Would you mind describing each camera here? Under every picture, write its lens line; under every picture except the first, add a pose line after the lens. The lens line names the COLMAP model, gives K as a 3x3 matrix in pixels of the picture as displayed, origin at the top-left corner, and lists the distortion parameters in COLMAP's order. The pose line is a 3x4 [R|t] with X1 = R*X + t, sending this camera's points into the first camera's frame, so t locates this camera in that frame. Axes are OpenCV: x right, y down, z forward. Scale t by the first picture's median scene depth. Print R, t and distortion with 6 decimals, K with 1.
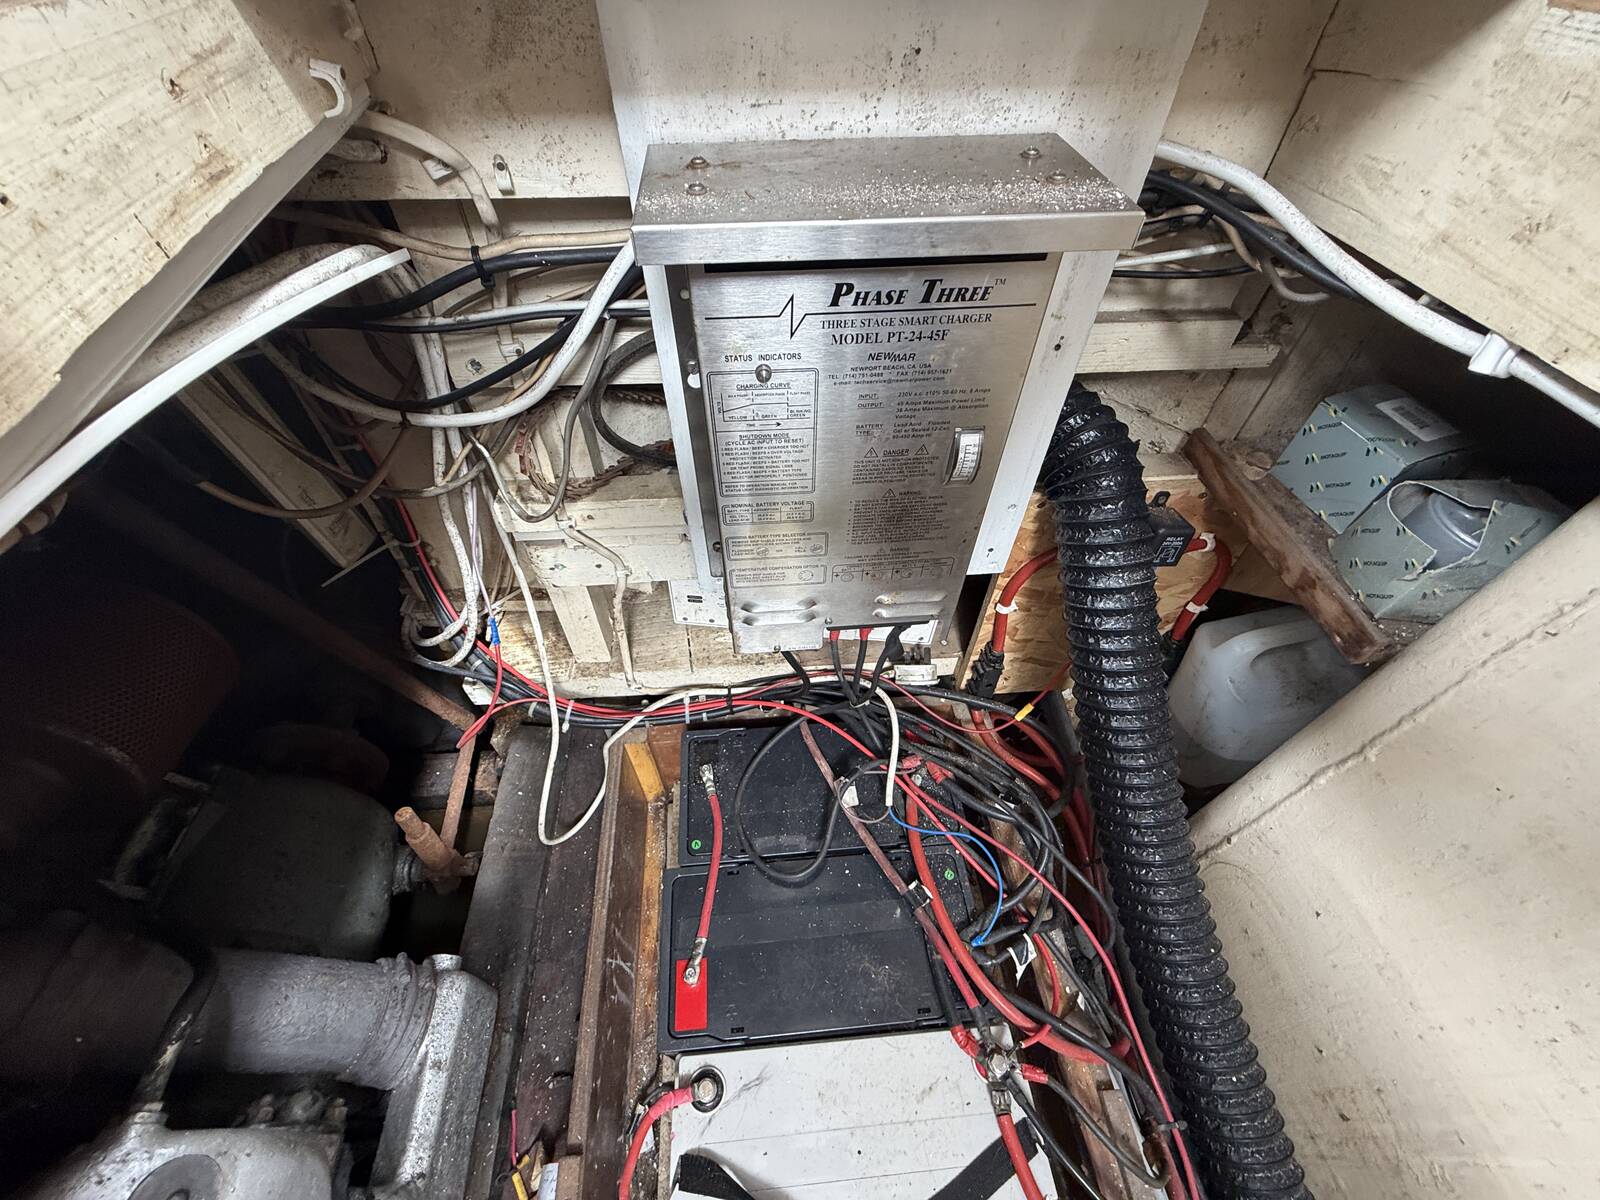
lens RADIAL K [[634.6, 0, 792.5], [0, 634.6, 601.3], [0, 0, 1]] dist [0.000333, 0.000202]
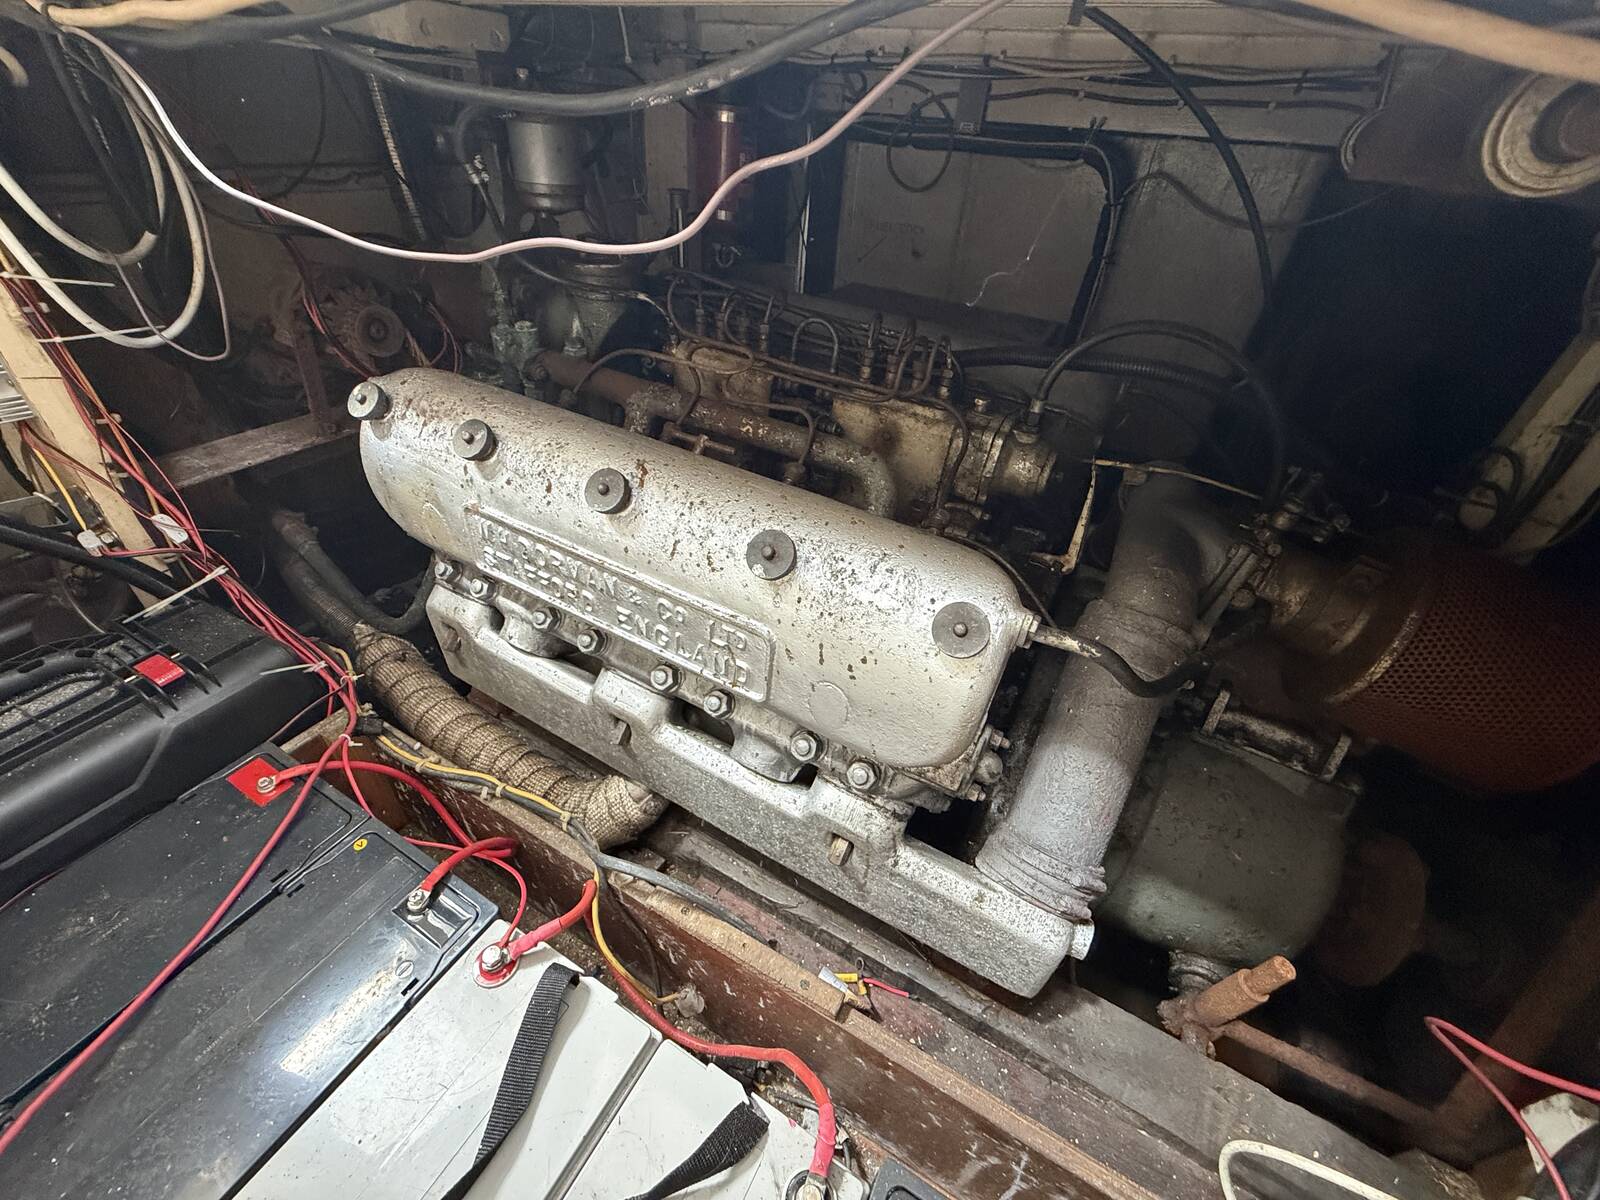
lens RADIAL K [[634.6, 0, 792.5], [0, 634.6, 601.3], [0, 0, 1]] dist [0.000333, 0.000202]
pose [[-0.558040, 0.461458, -0.689672, 0.047186], [-0.670362, 0.239160, 0.702437, 0.127083], [0.489087, 0.854318, 0.175883, 0.283048]]
